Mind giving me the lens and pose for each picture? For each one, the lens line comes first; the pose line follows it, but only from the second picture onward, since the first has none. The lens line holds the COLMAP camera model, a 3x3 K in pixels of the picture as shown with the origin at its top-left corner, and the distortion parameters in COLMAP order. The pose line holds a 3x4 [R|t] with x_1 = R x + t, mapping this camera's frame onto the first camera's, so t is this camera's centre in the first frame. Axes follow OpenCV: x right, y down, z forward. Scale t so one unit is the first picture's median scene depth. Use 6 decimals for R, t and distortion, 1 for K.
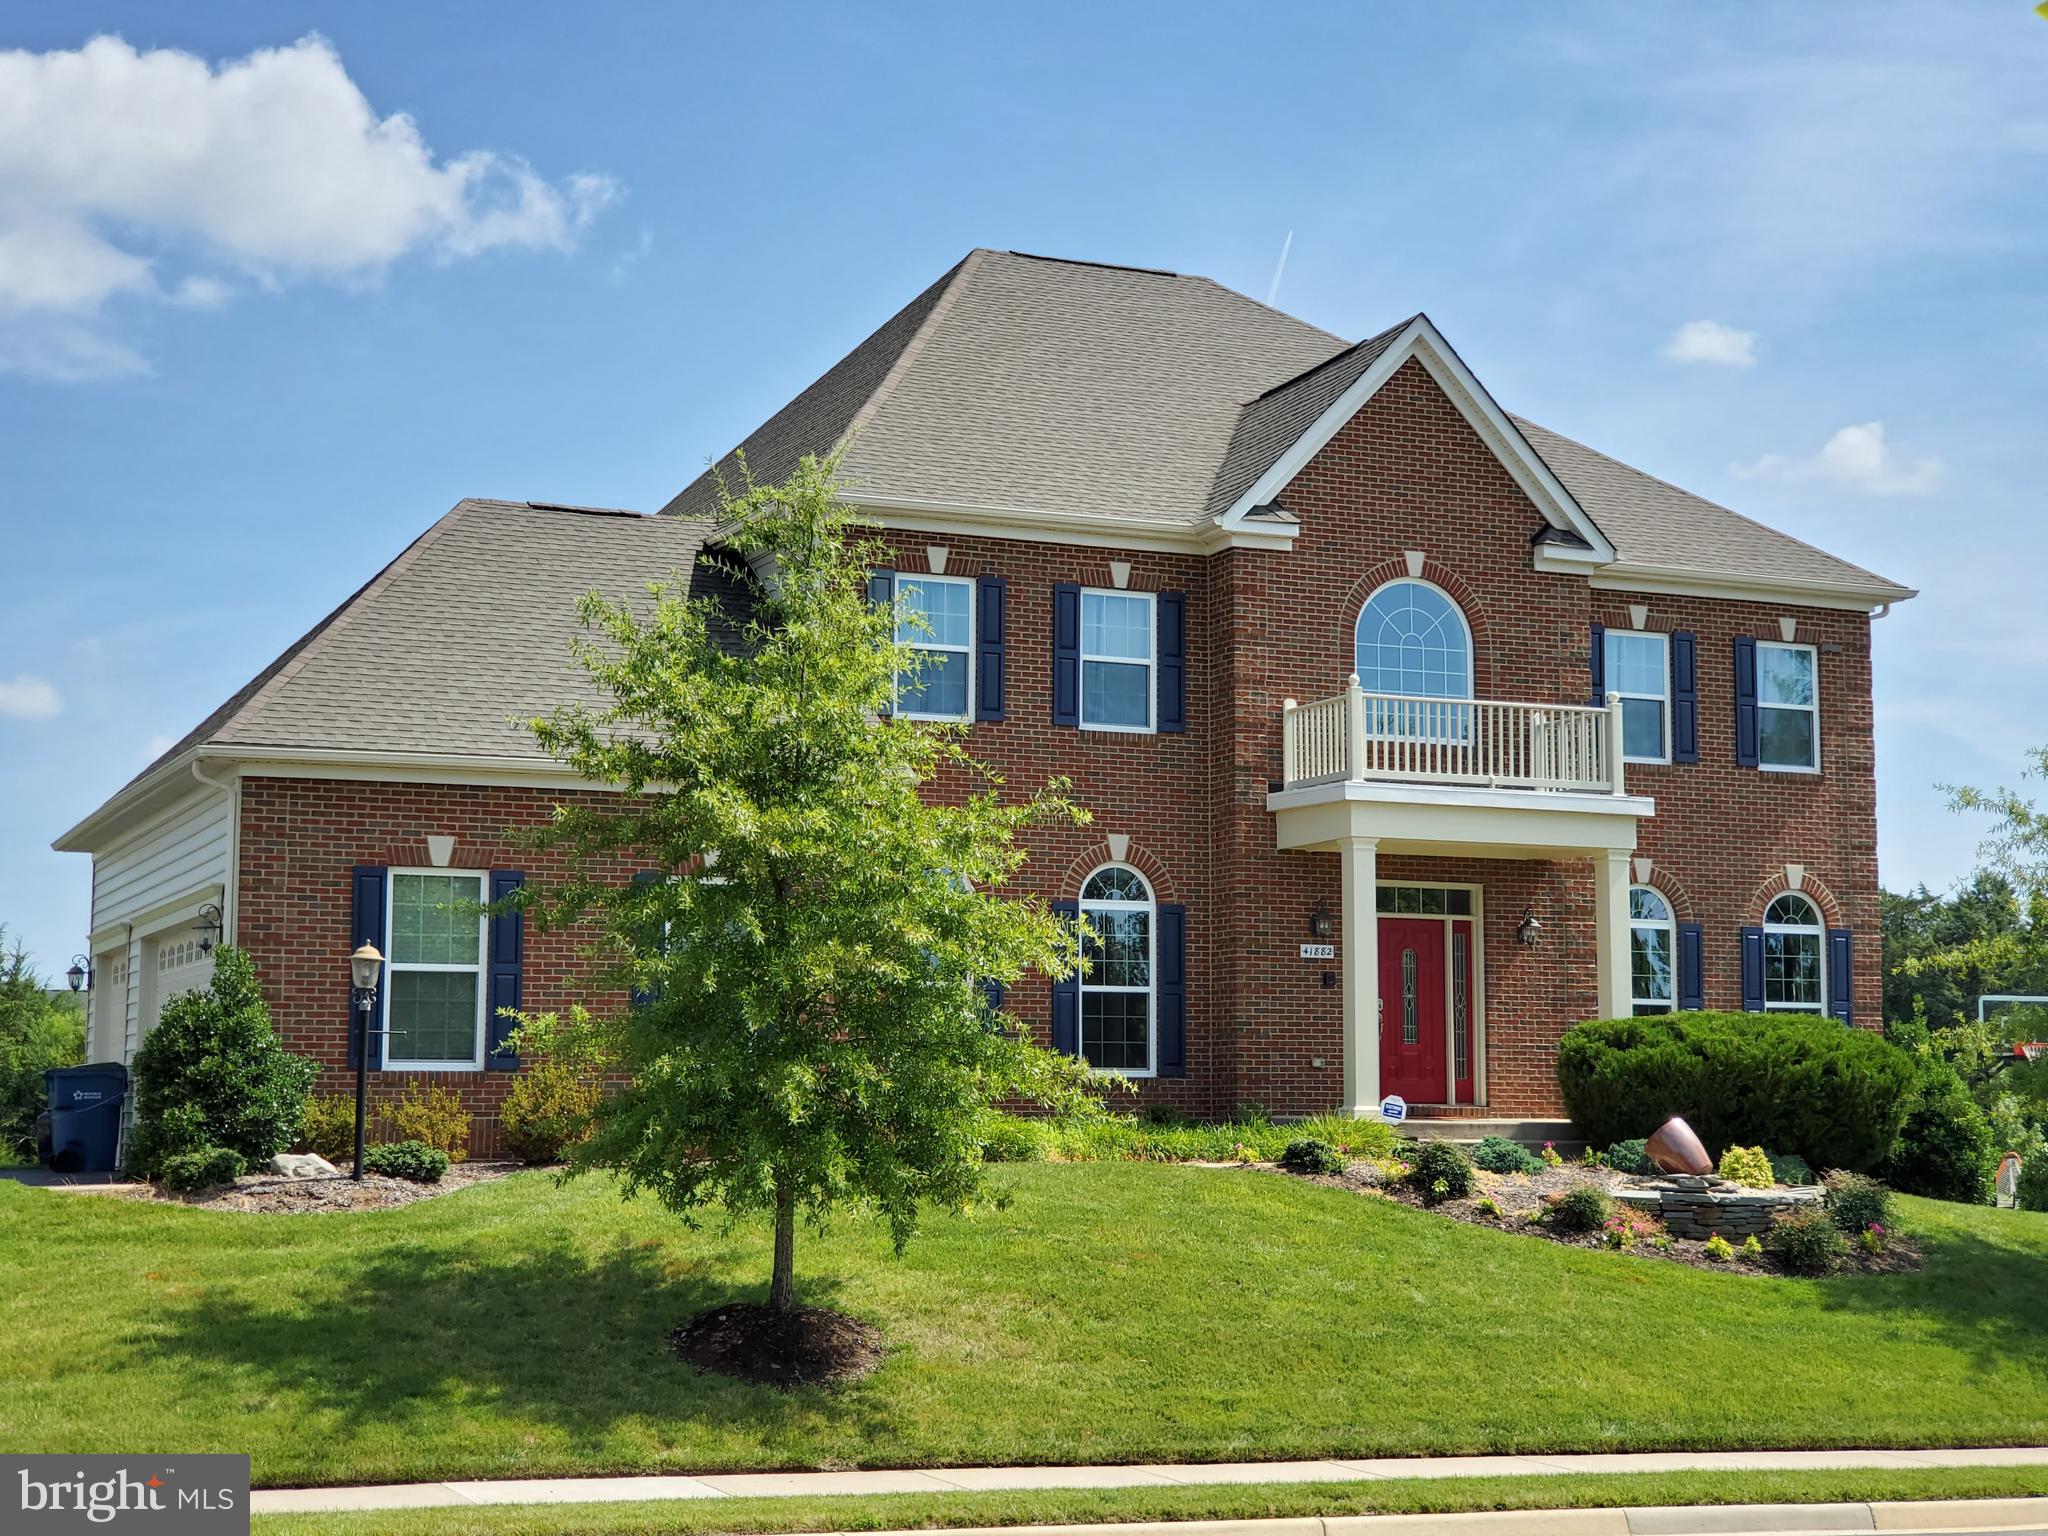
lens RADIAL K [[2973.8, 0, 980.6], [0, 2973.8, 769.1], [0, 0, 1]] dist [0.404152, -2.397910]
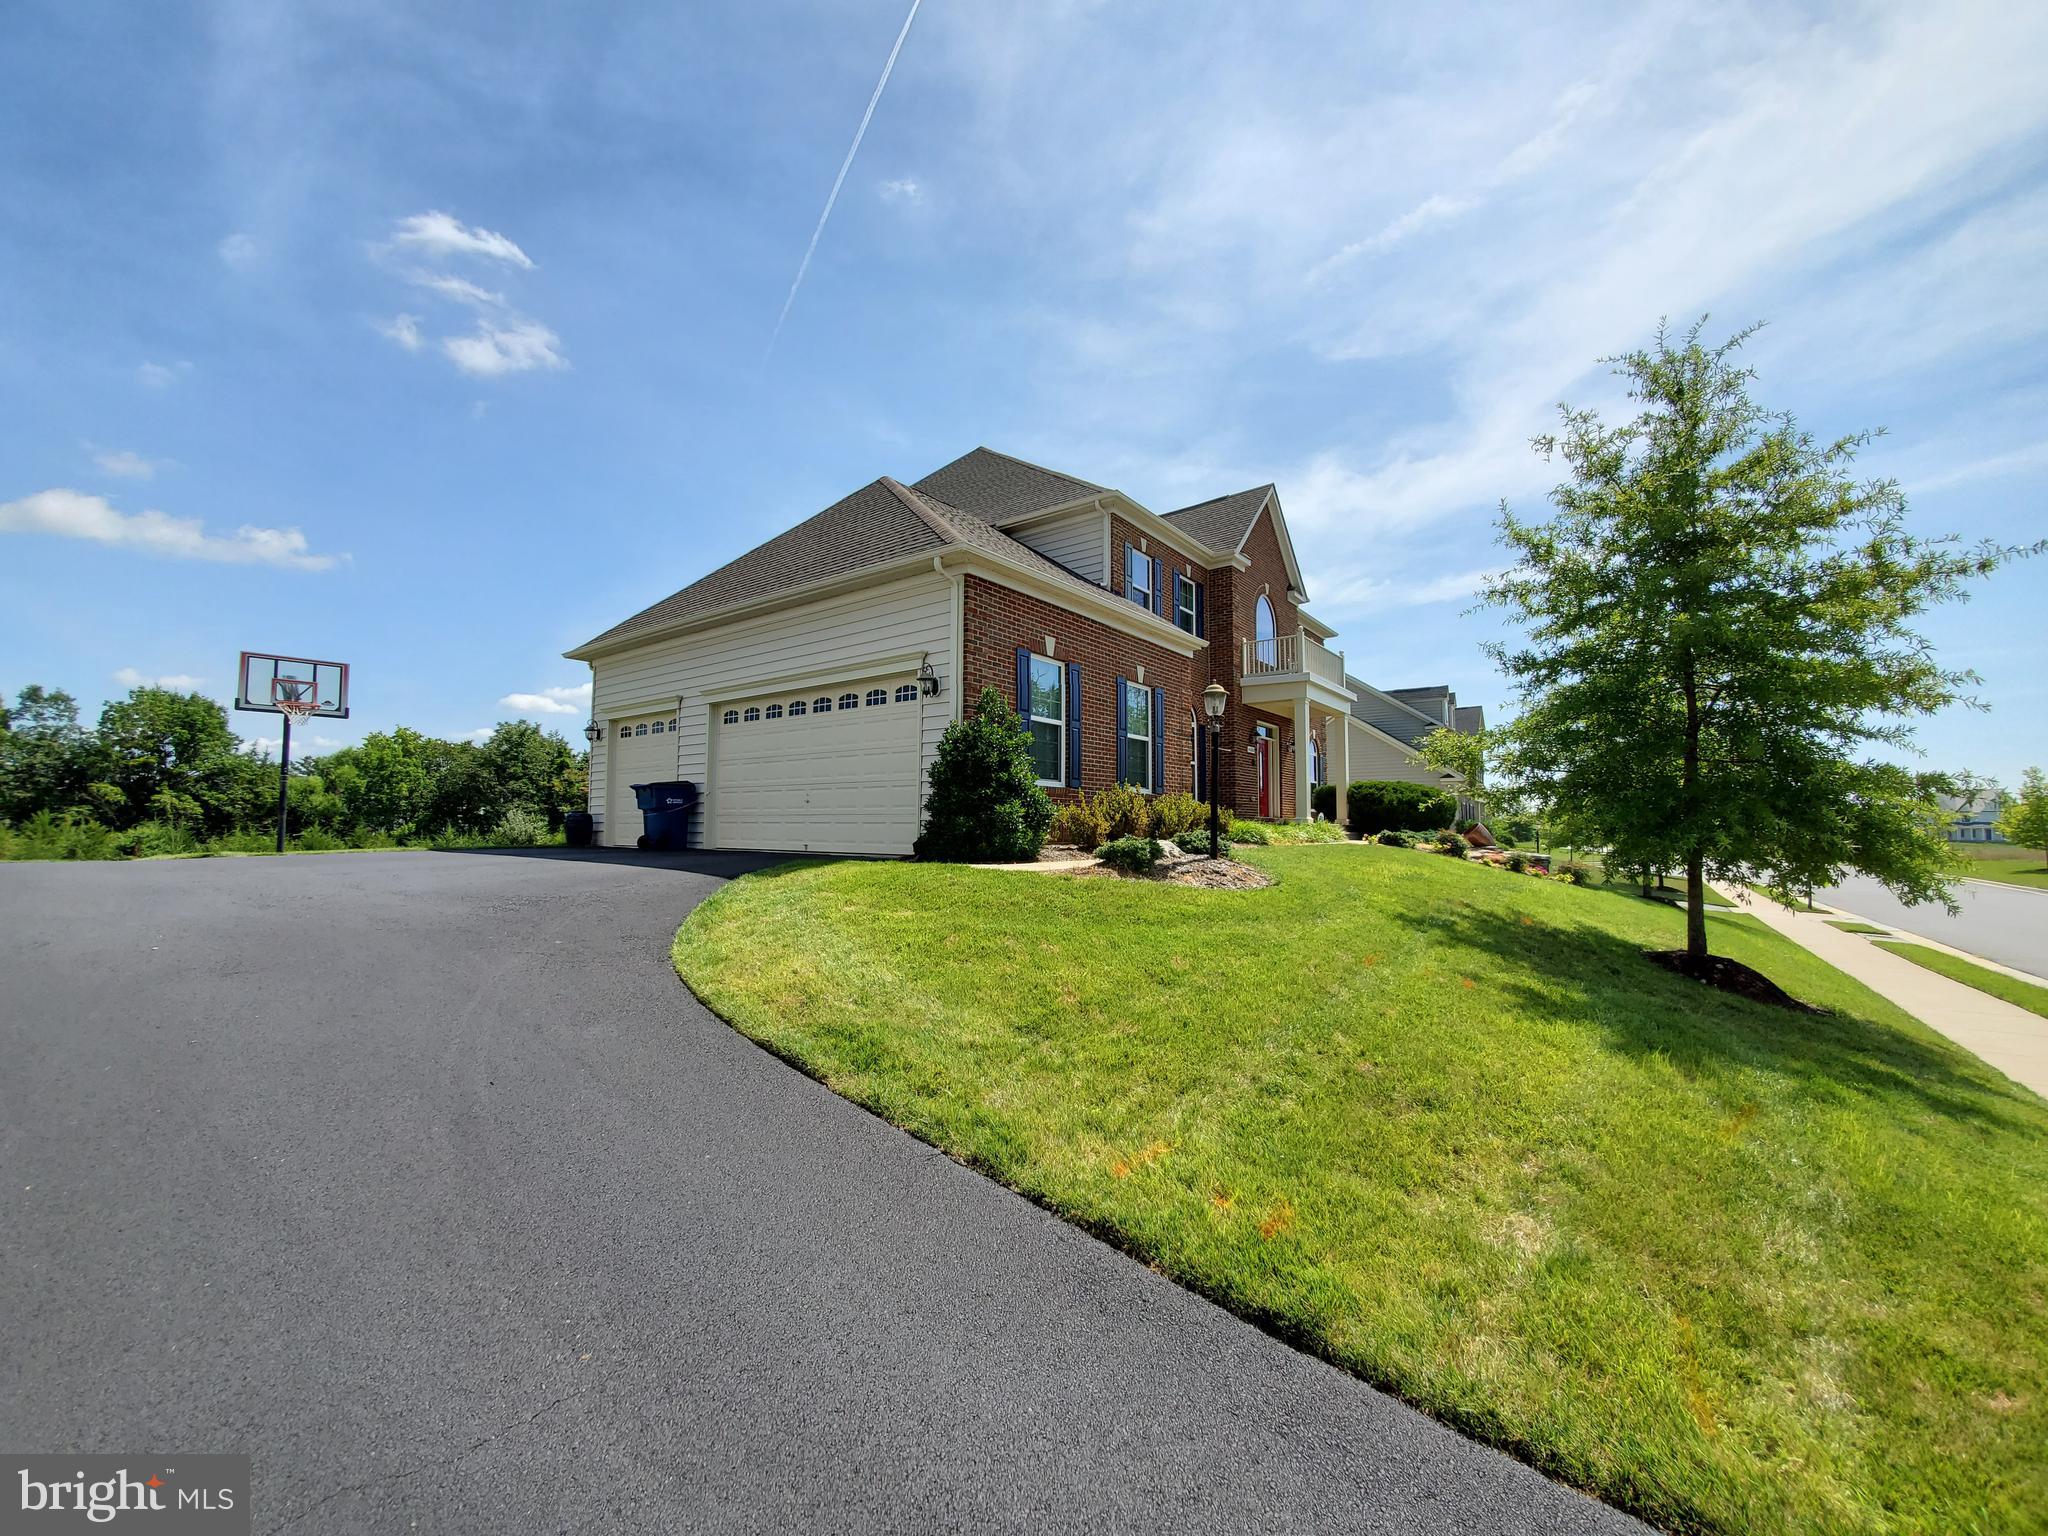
lens RADIAL K [[812.4, 0, 1022.1], [0, 812.4, 777.0], [0, 0, 1]] dist [0.008957, -0.016070]
pose [[0.875624, 0.032949, 0.481868, -0.336197], [-0.059363, 0.997448, 0.039667, 0.067181], [-0.479332, -0.063338, 0.875345, 0.540651]]
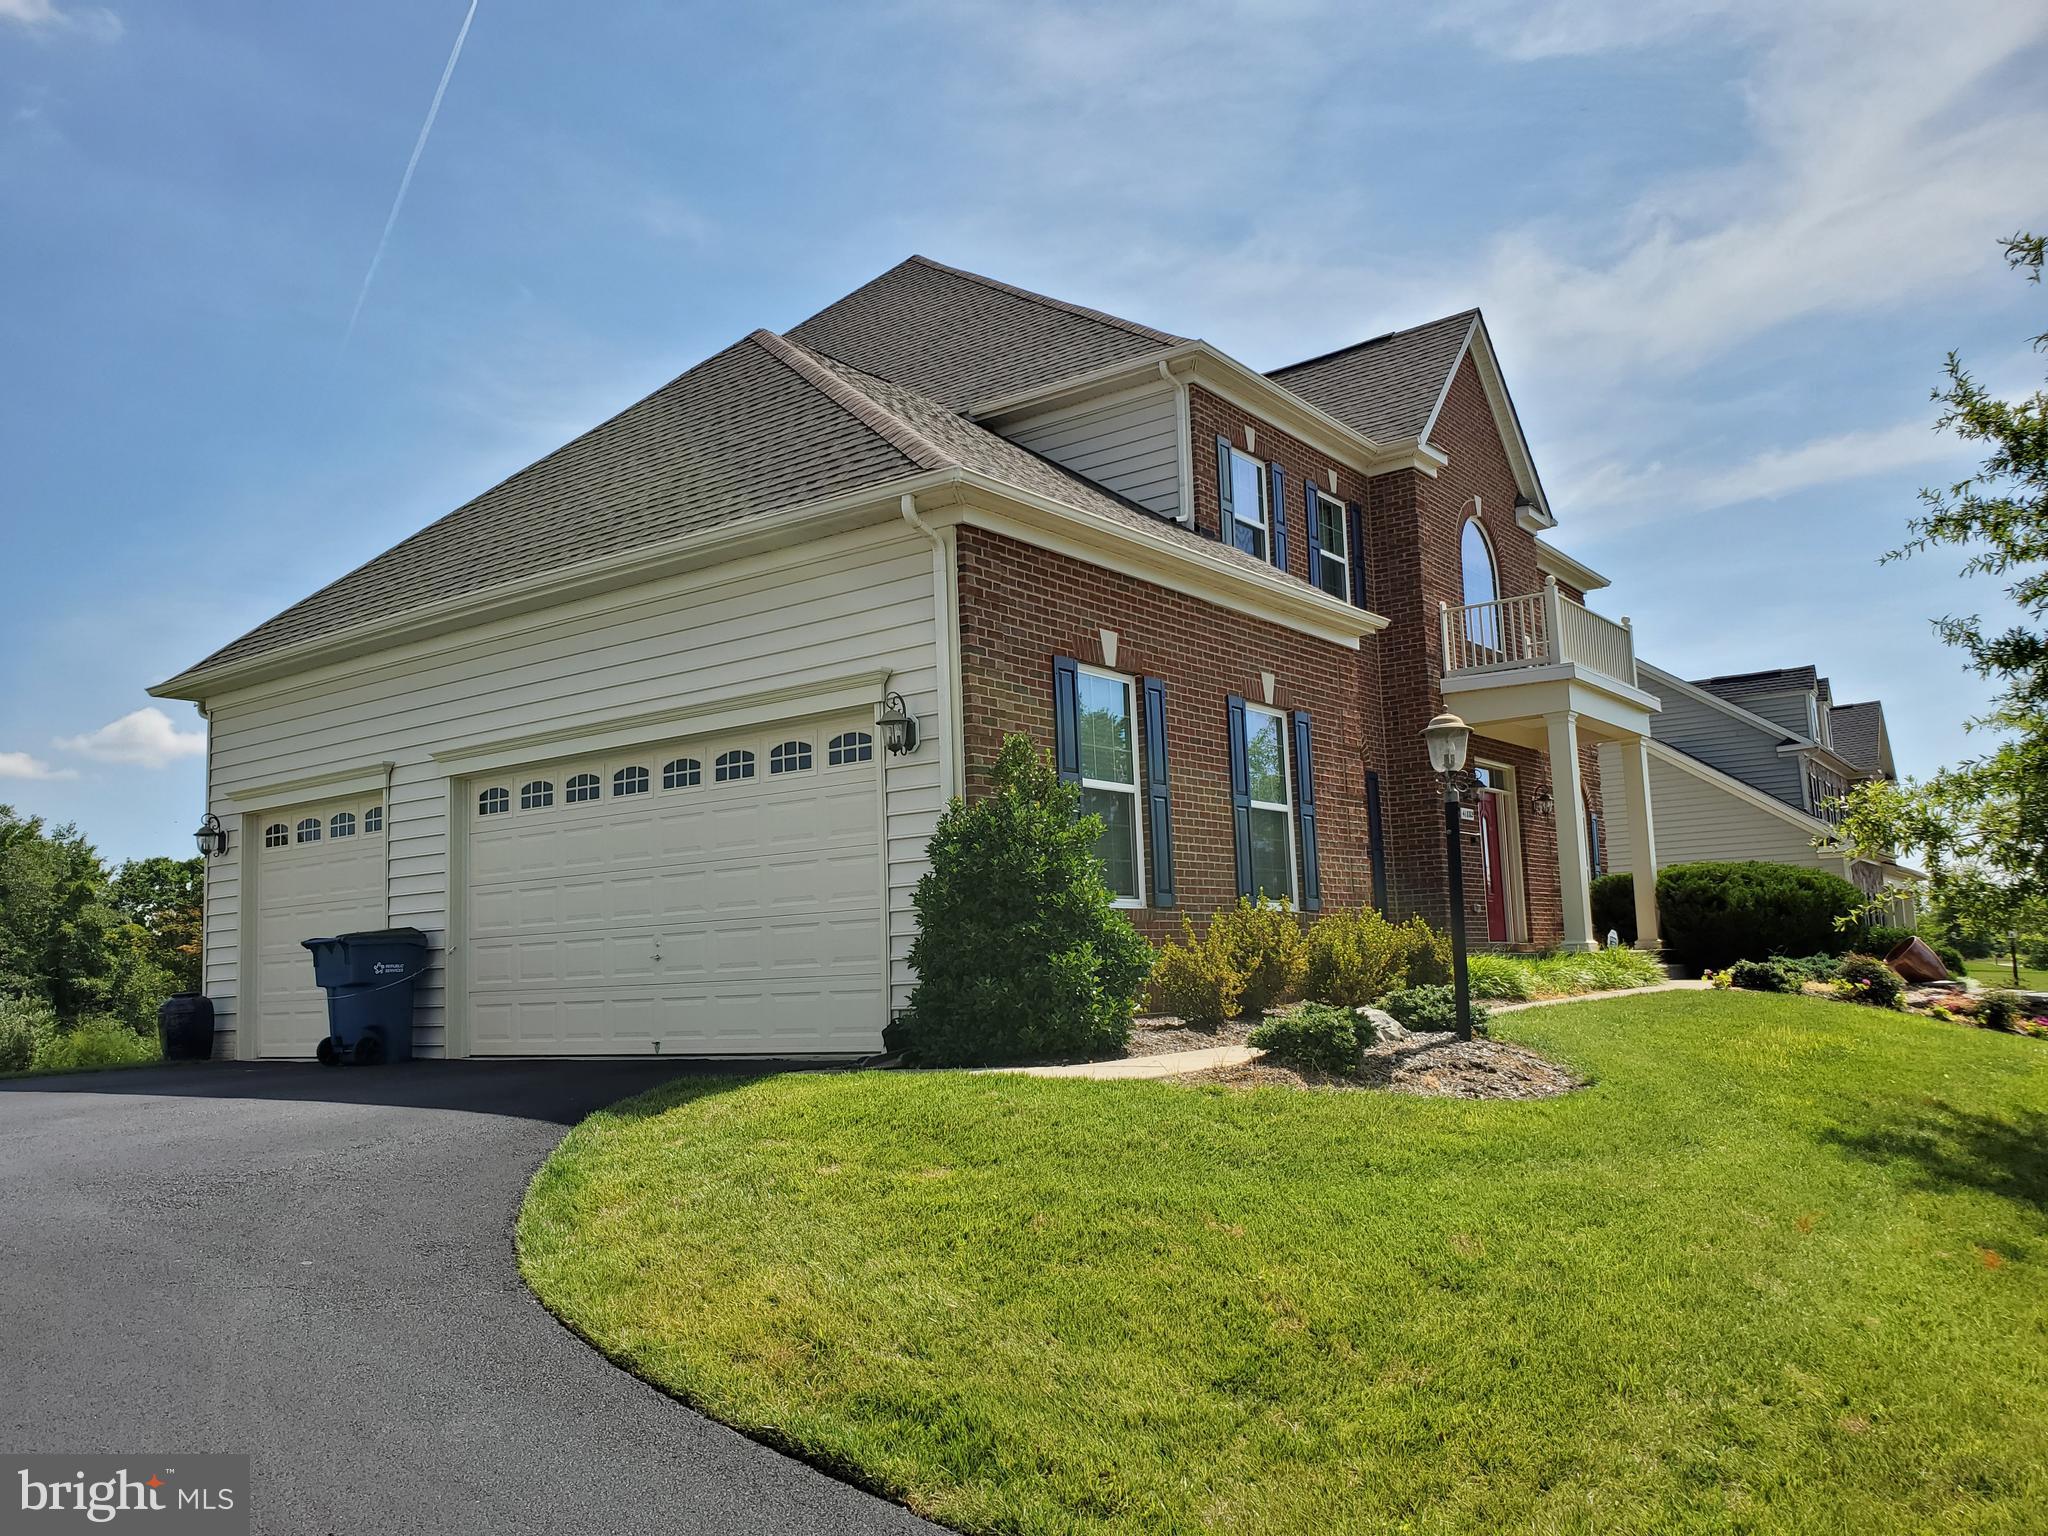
lens RADIAL K [[1595.3, 0, 1015.1], [0, 1595.3, 794.9], [0, 0, 1]] dist [0.053352, -0.062431]
pose [[0.865752, 0.018601, 0.500128, -0.361164], [-0.016407, 0.999827, -0.008785, 0.061740], [-0.500205, -0.000600, 0.865907, 0.538068]]
